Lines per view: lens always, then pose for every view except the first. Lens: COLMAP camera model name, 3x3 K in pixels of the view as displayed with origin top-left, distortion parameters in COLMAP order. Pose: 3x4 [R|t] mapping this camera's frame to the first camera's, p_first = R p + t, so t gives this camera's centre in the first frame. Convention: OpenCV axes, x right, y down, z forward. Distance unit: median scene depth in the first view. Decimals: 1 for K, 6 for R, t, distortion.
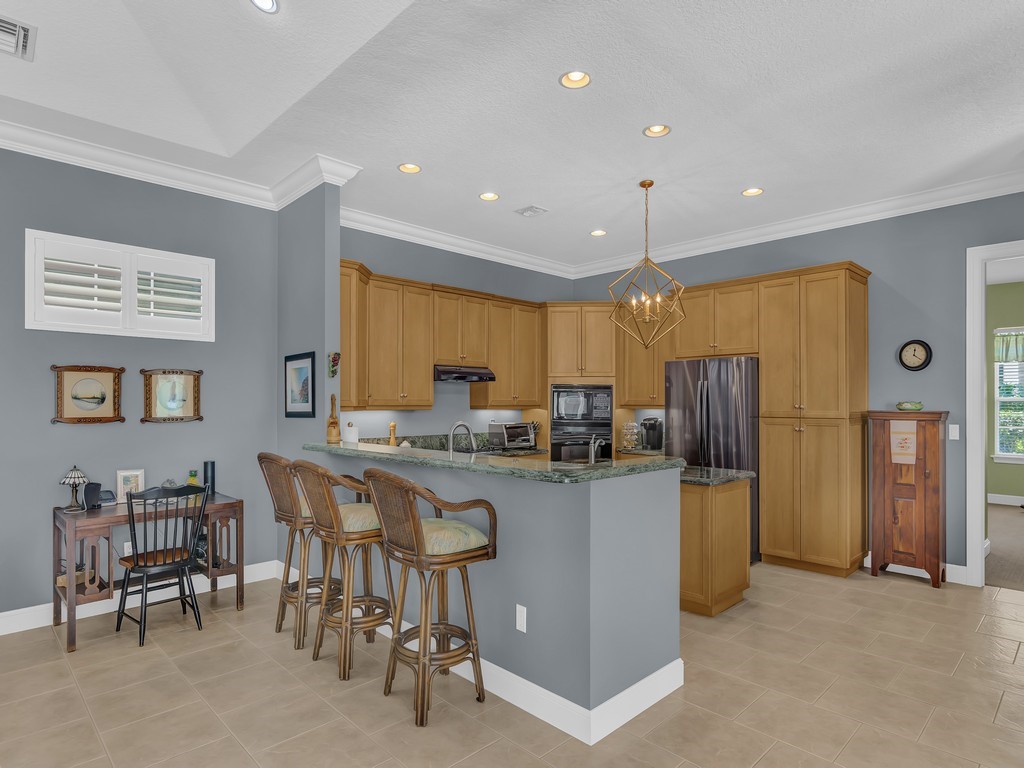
lens RADIAL K [[581.0, 0, 514.6], [0, 581.0, 400.2], [0, 0, 1]] dist [-0.000914, 0.000125]
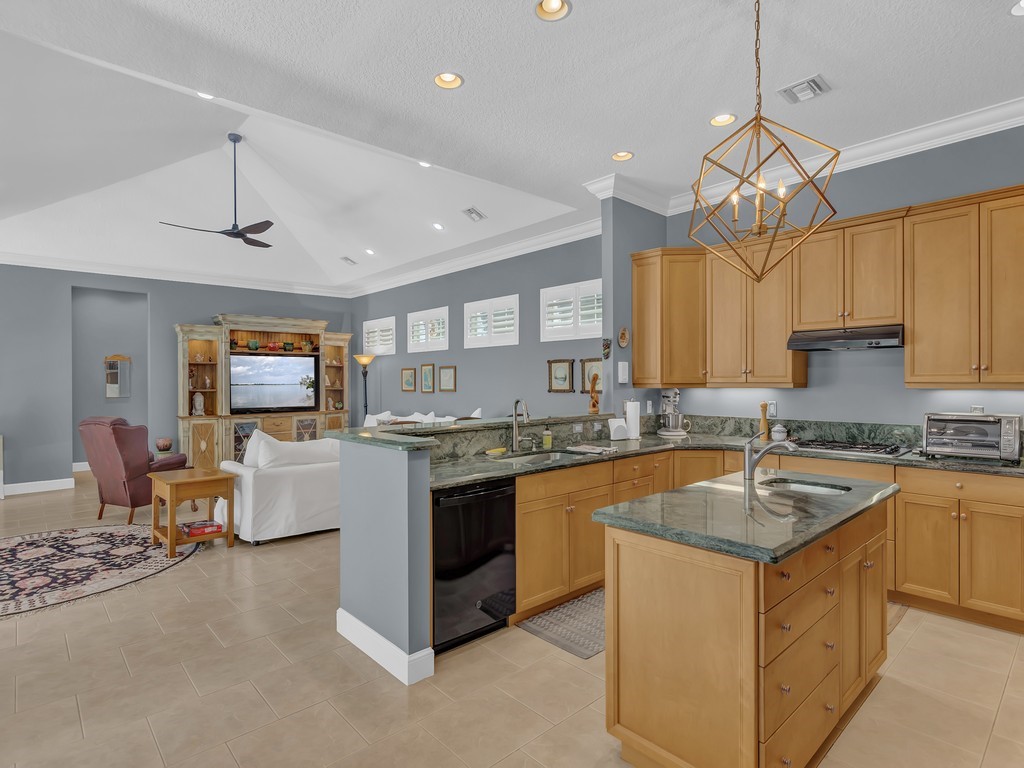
lens RADIAL K [[539.0, 0, 512.0], [0, 539.0, 381.2], [0, 0, 1]] dist [-0.002311, -0.000046]
pose [[-0.037840, -0.000307, -0.999284, 0.785636], [0.008477, 0.999964, -0.000628, 0.004869], [0.999248, -0.008494, -0.037836, 0.830355]]
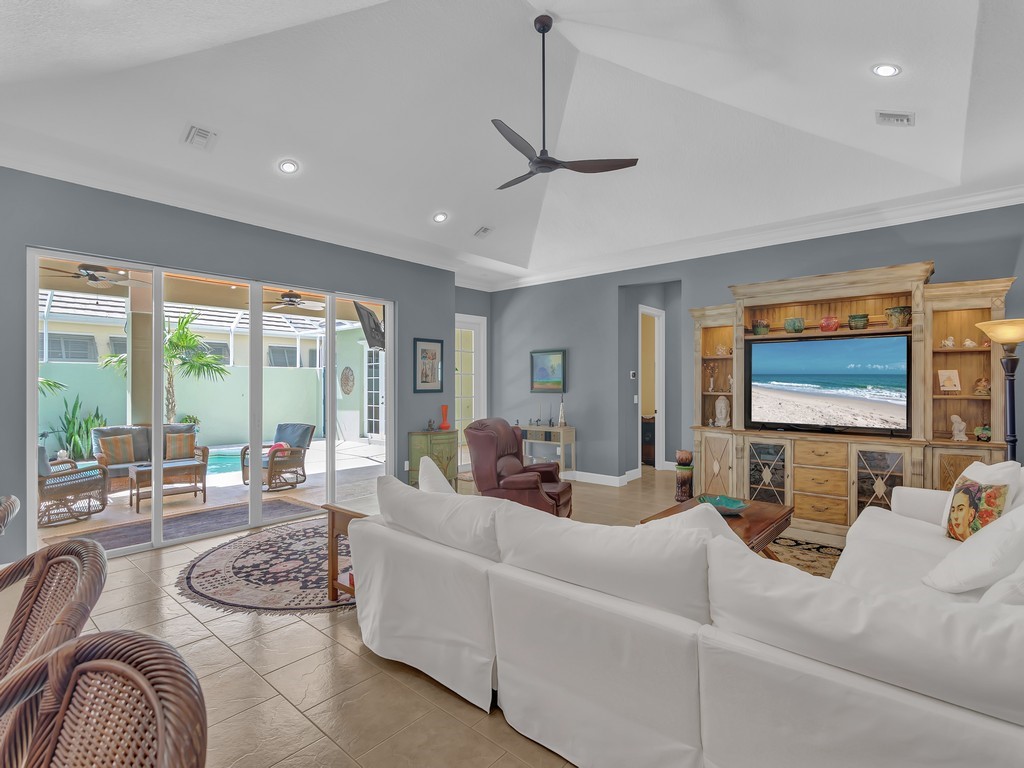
lens RADIAL K [[496.3, 0, 513.9], [0, 496.3, 383.6], [0, 0, 1]] dist [-0.003586, 0.001091]
pose [[-0.996458, -0.000047, -0.084093, -0.418460], [0.000084, 0.999999, -0.001564, 0.002376], [0.084093, -0.001565, -0.996457, 0.930271]]
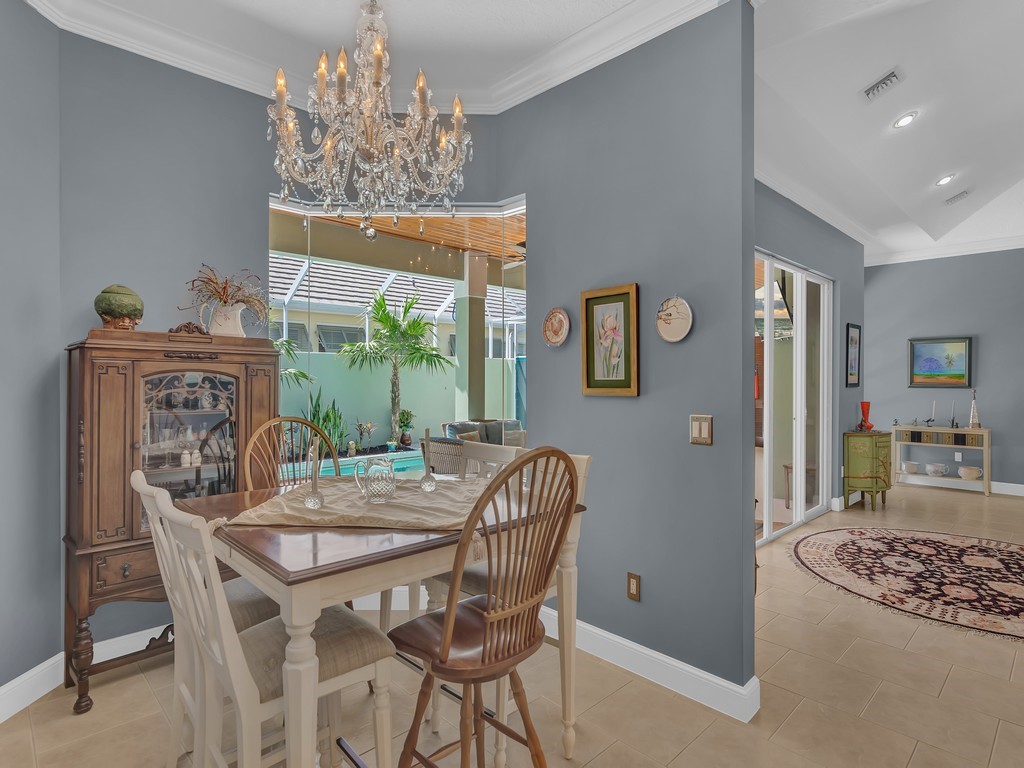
lens RADIAL K [[546.2, 0, 515.5], [0, 546.2, 383.4], [0, 0, 1]] dist [-0.004340, 0.000294]
pose [[-0.999920, -0.002904, 0.012298, 0.592842], [-0.002773, 0.999939, 0.010712, 0.004675], [-0.012328, 0.010677, -0.999867, 0.838767]]
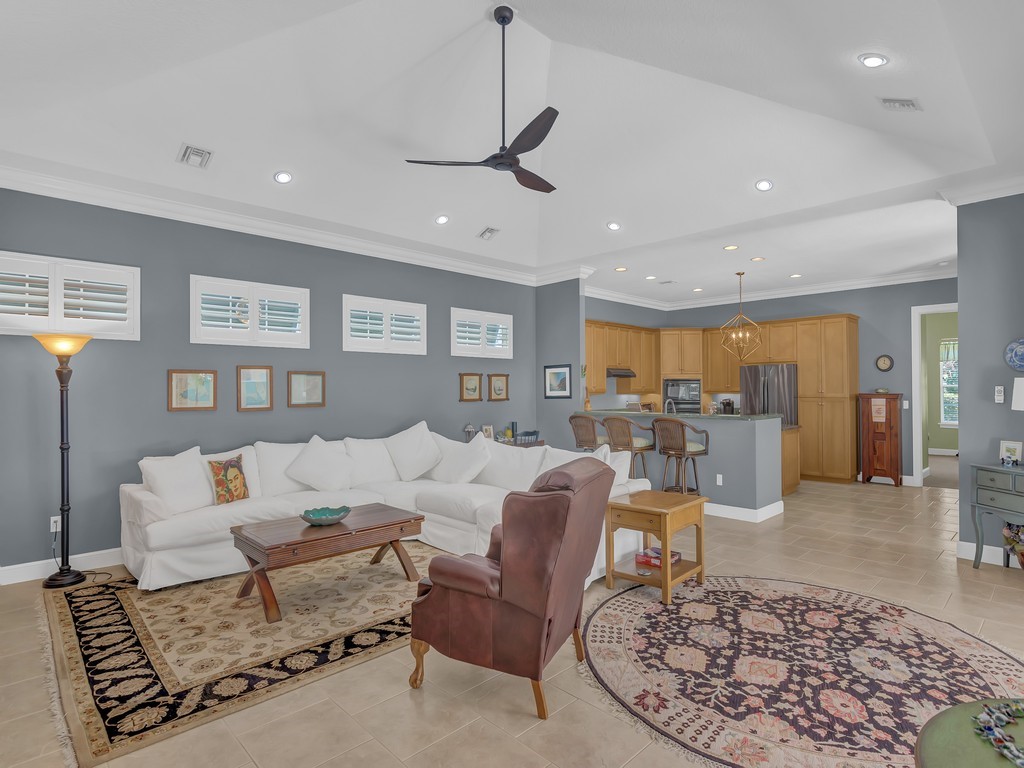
lens RADIAL K [[546.2, 0, 515.5], [0, 546.2, 383.4], [0, 0, 1]] dist [-0.004340, 0.000294]
pose [[0.999981, -0.005732, -0.002290, -0.521138], [0.005710, 0.999939, -0.009414, -0.004036], [0.002344, 0.009400, 0.999953, -0.798163]]
